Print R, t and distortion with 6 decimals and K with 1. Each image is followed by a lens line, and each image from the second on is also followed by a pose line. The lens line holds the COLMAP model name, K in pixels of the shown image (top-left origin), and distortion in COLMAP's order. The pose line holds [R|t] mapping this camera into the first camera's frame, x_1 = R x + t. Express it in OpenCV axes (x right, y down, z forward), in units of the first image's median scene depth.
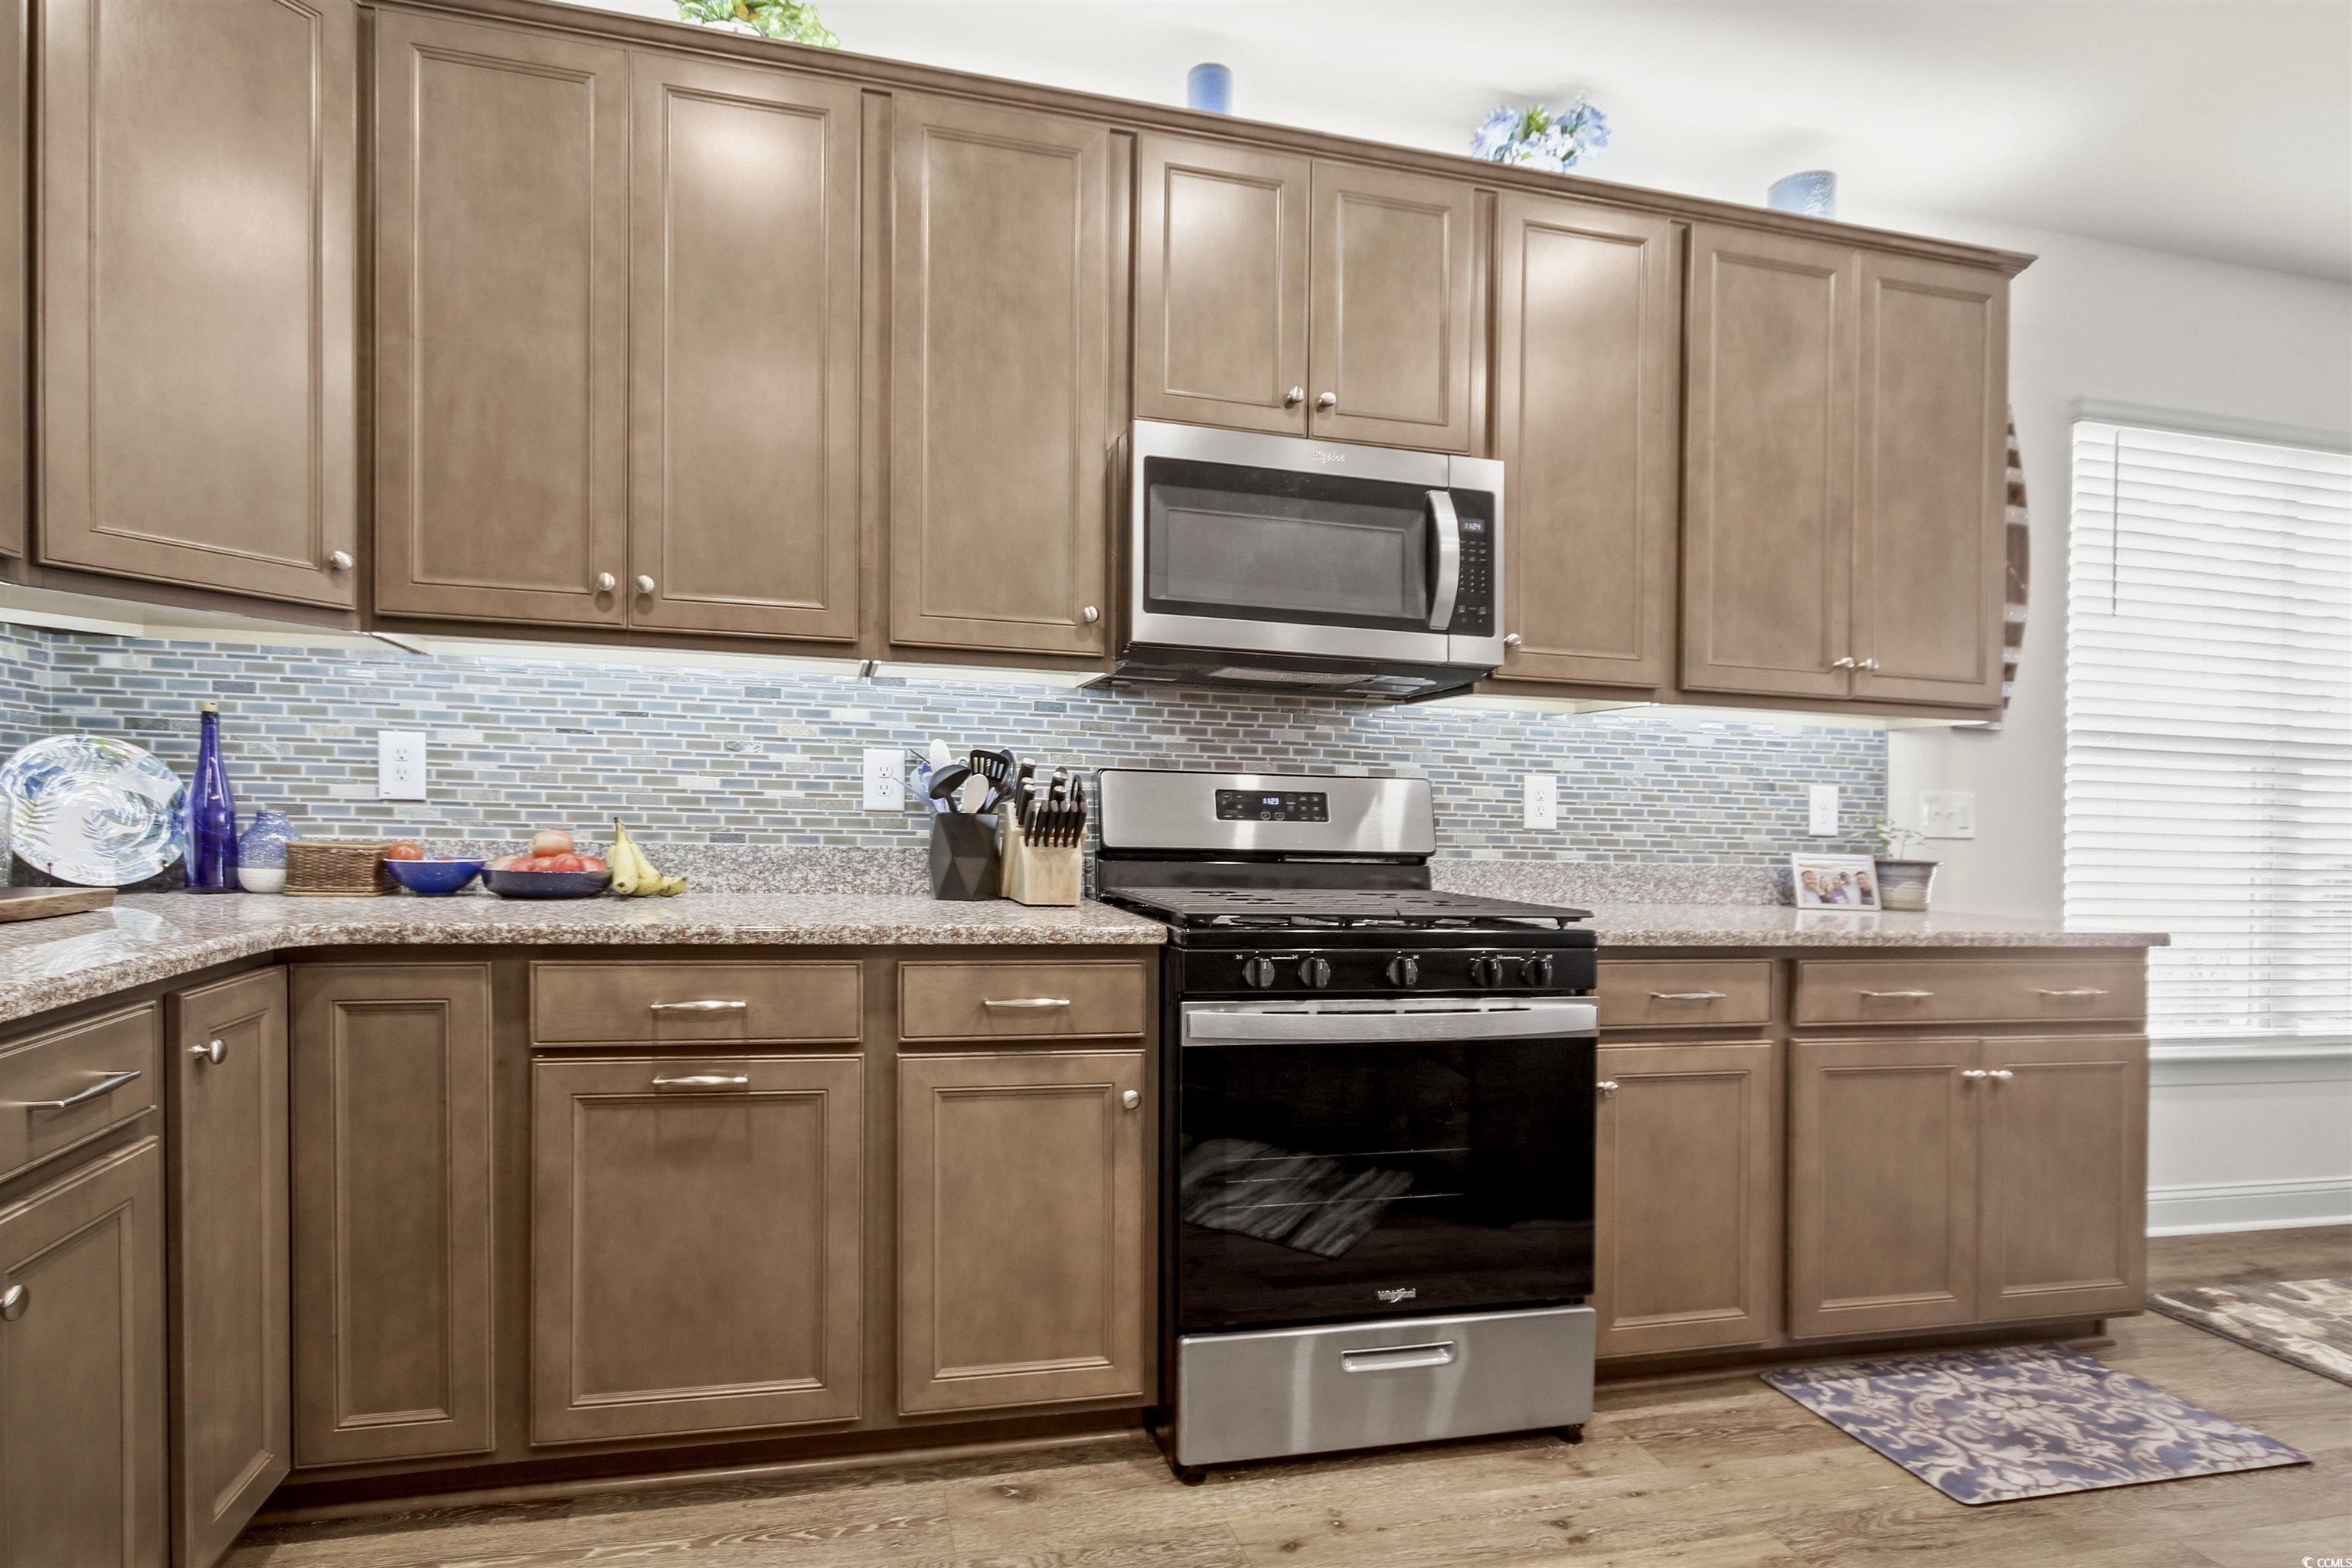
lens RADIAL K [[1107.8, 0, 1055.4], [0, 1107.8, 814.0], [0, 0, 1]] dist [-0.002511, -0.000224]
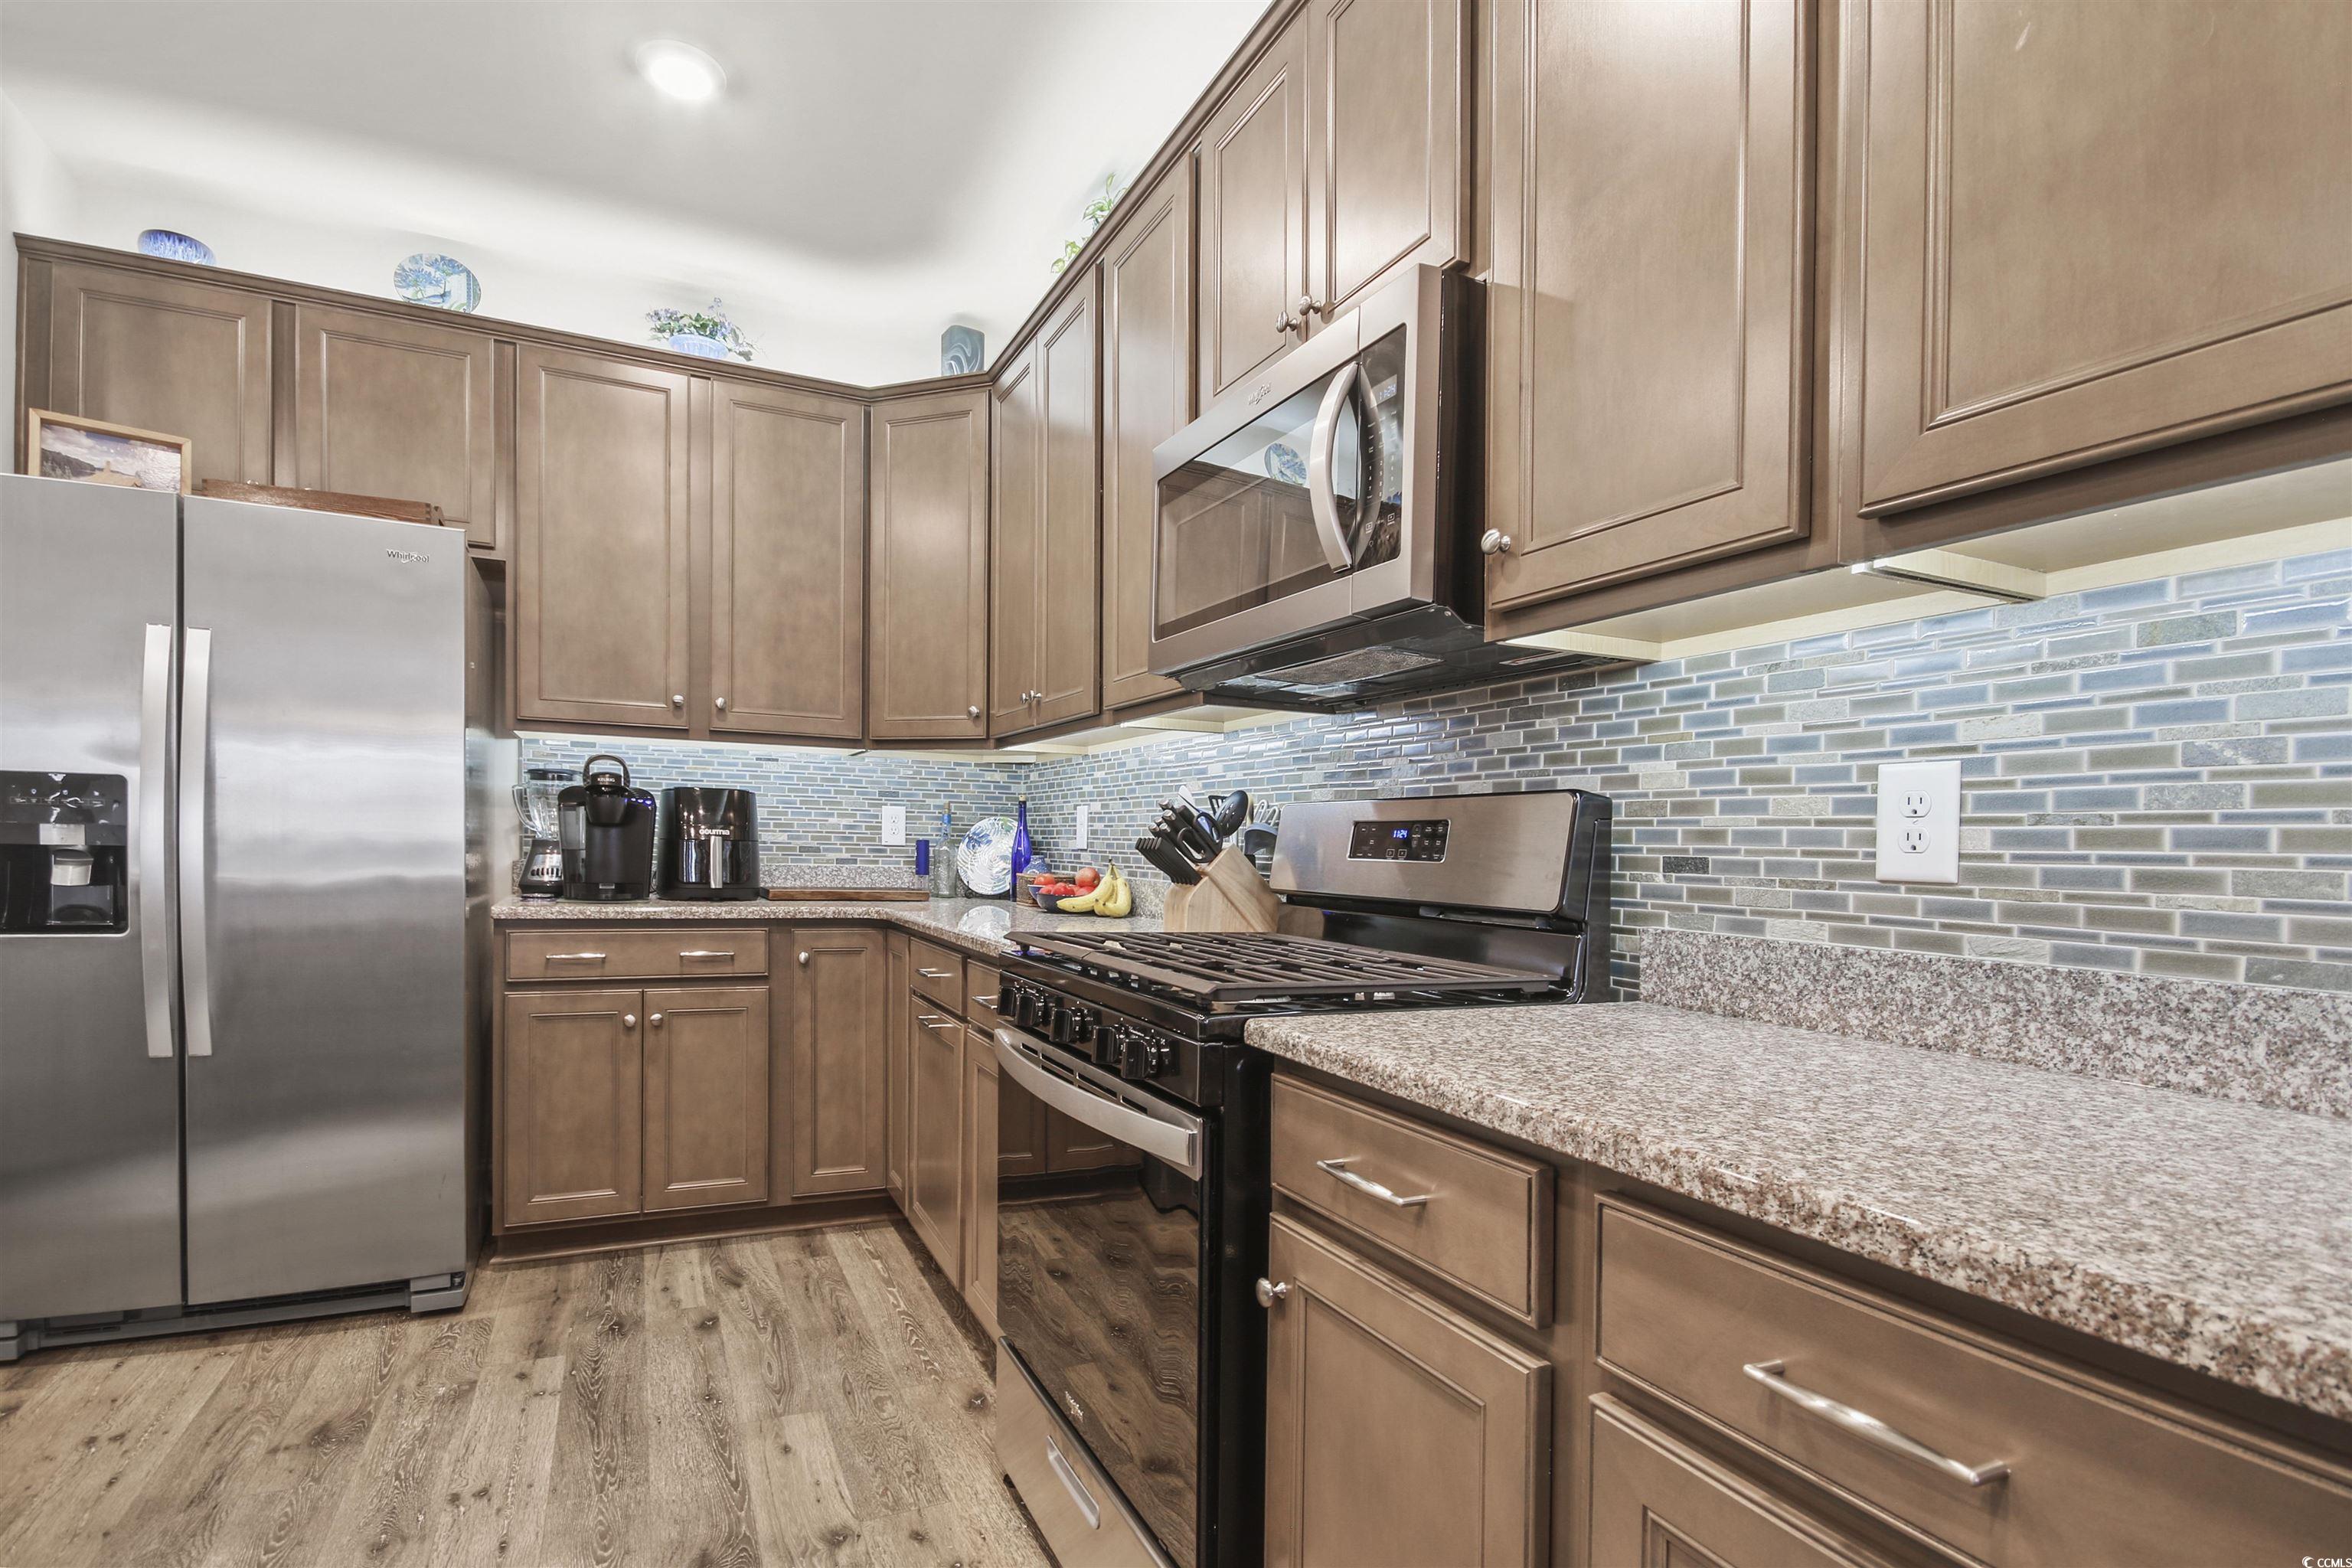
lens RADIAL K [[1125.6, 0, 1109.8], [0, 1125.6, 862.6], [0, 0, 1]] dist [-0.003902, -0.000764]
pose [[0.204419, -0.004539, -0.978873, 0.938851], [-0.017365, 0.999815, -0.008263, 0.017971], [0.978730, 0.018687, 0.204302, 0.676647]]
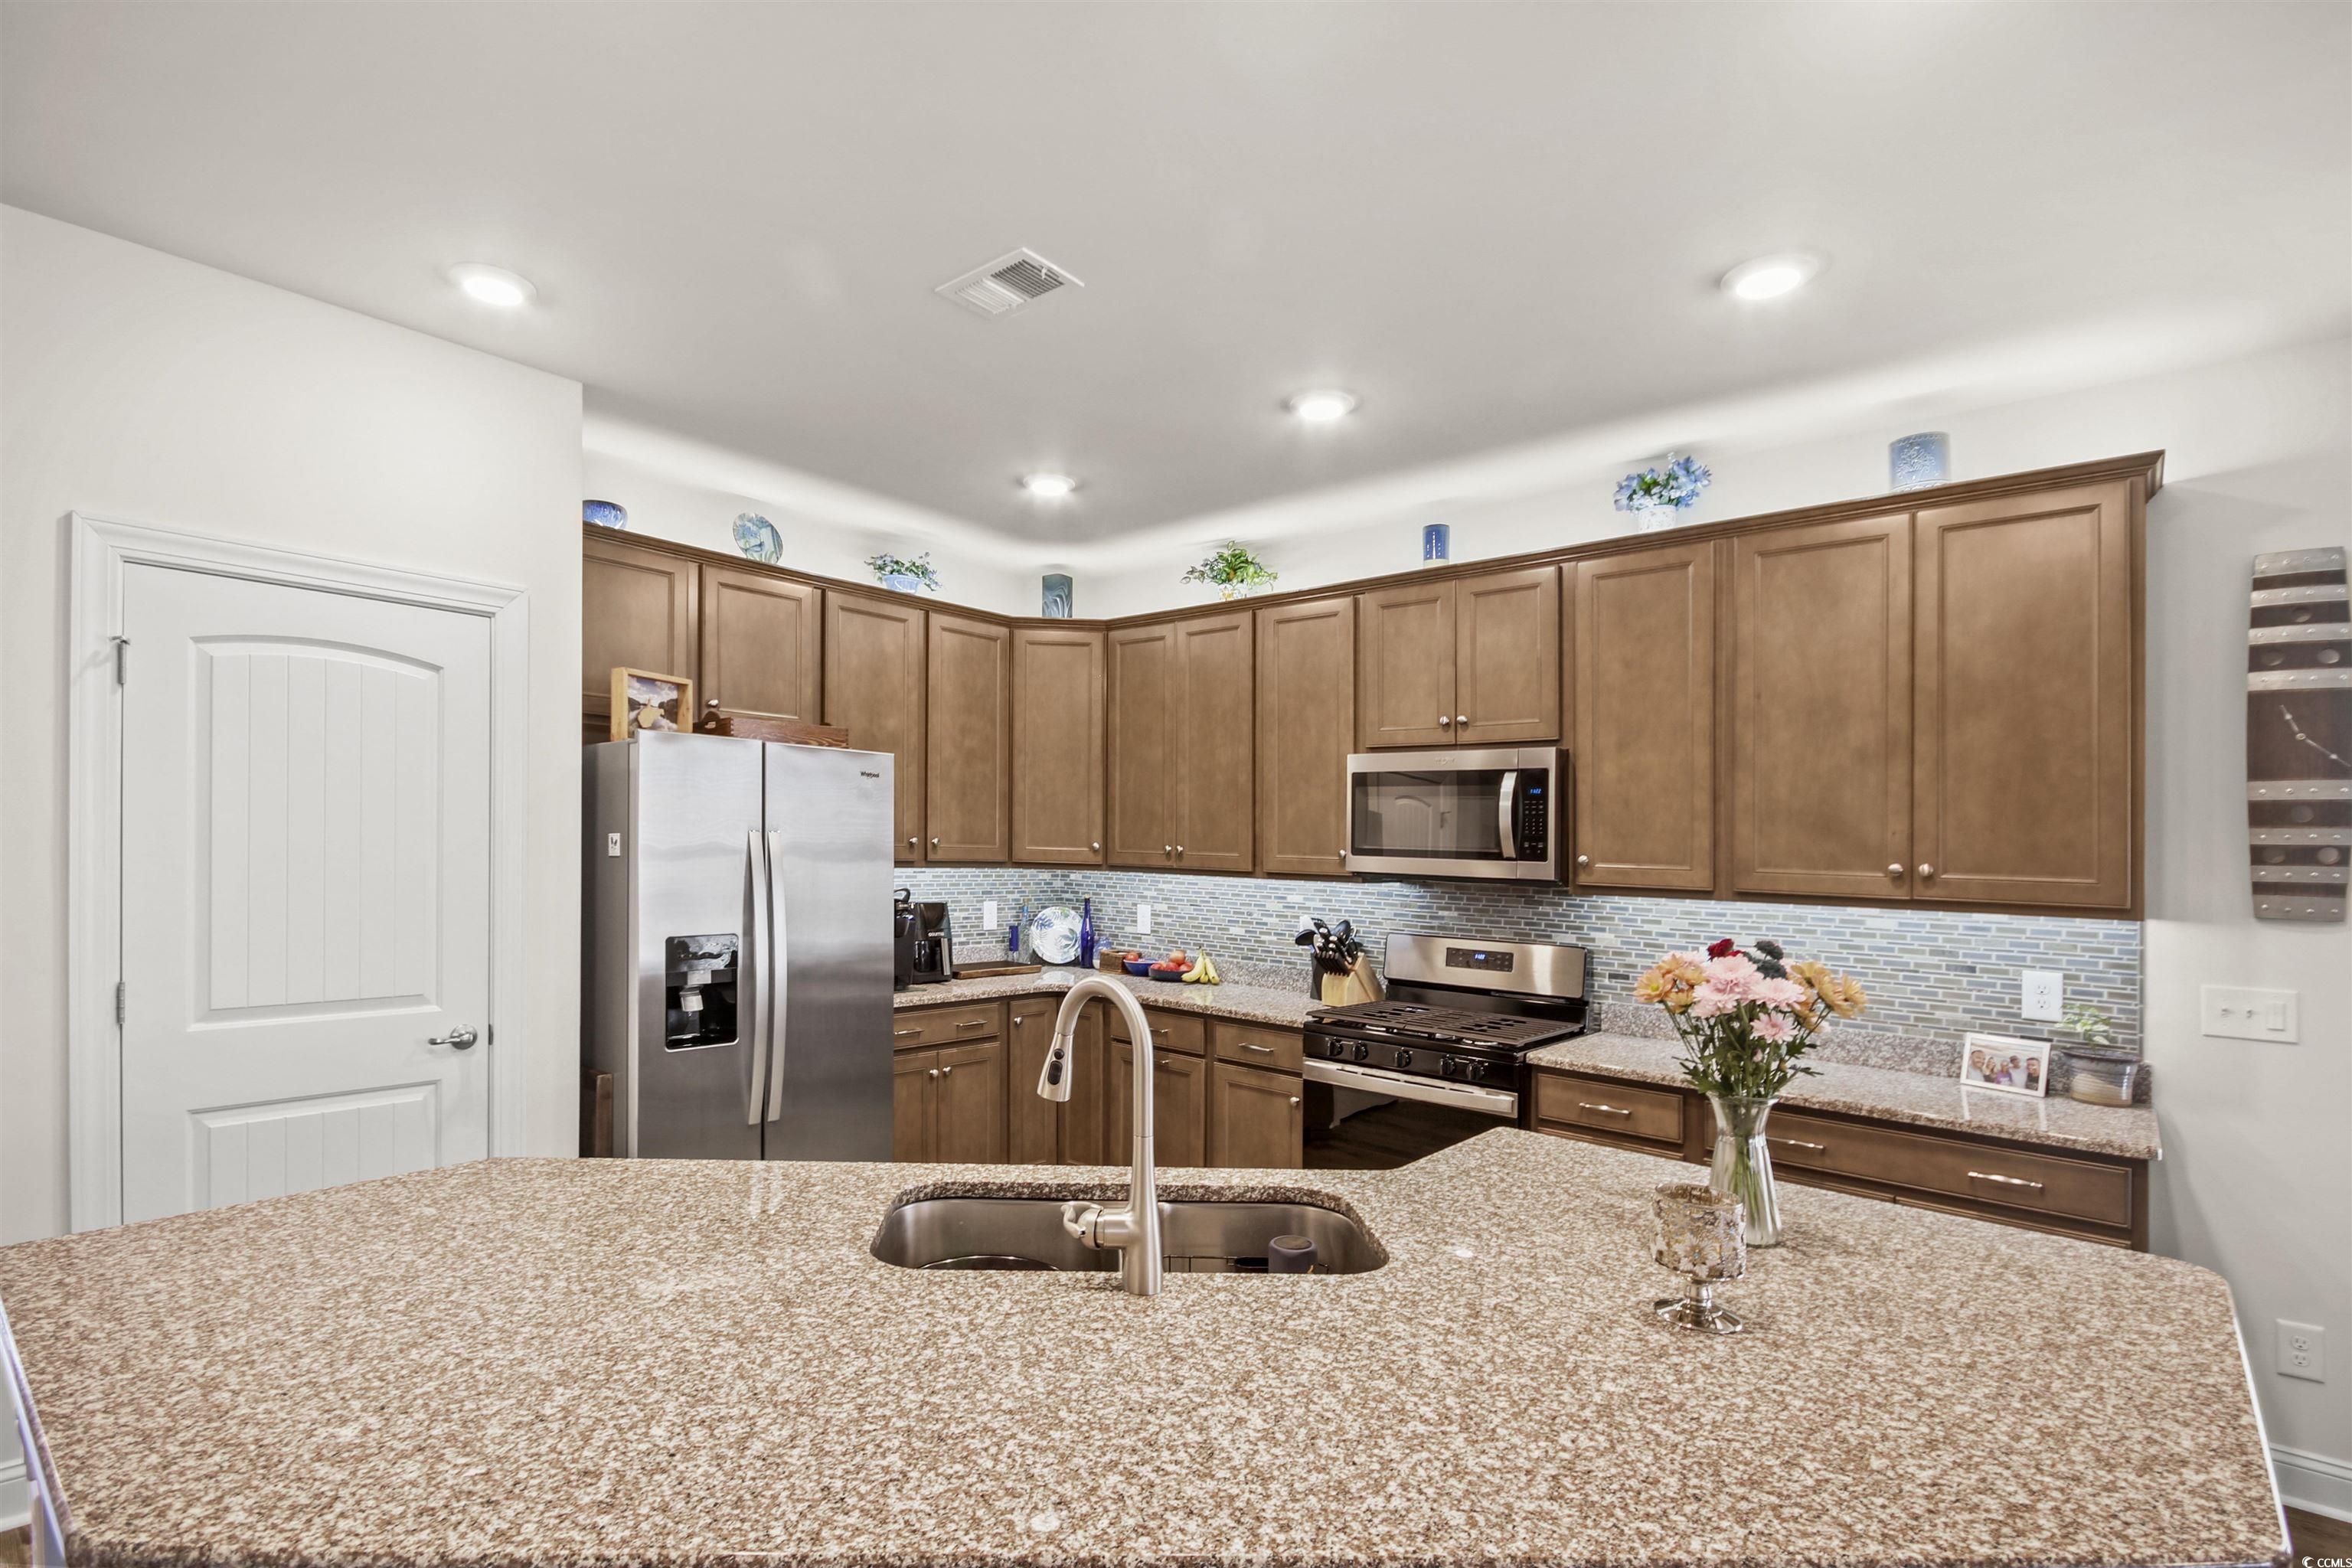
lens RADIAL K [[1117.6, 0, 1176.3], [0, 1117.6, 851.5], [0, 0, 1]] dist [0.016888, 0.000088]
pose [[0.587820, -0.011992, -0.808903, 1.304684], [-0.010069, 0.999704, -0.022137, -0.128746], [0.808929, 0.021158, 0.587525, -0.328348]]
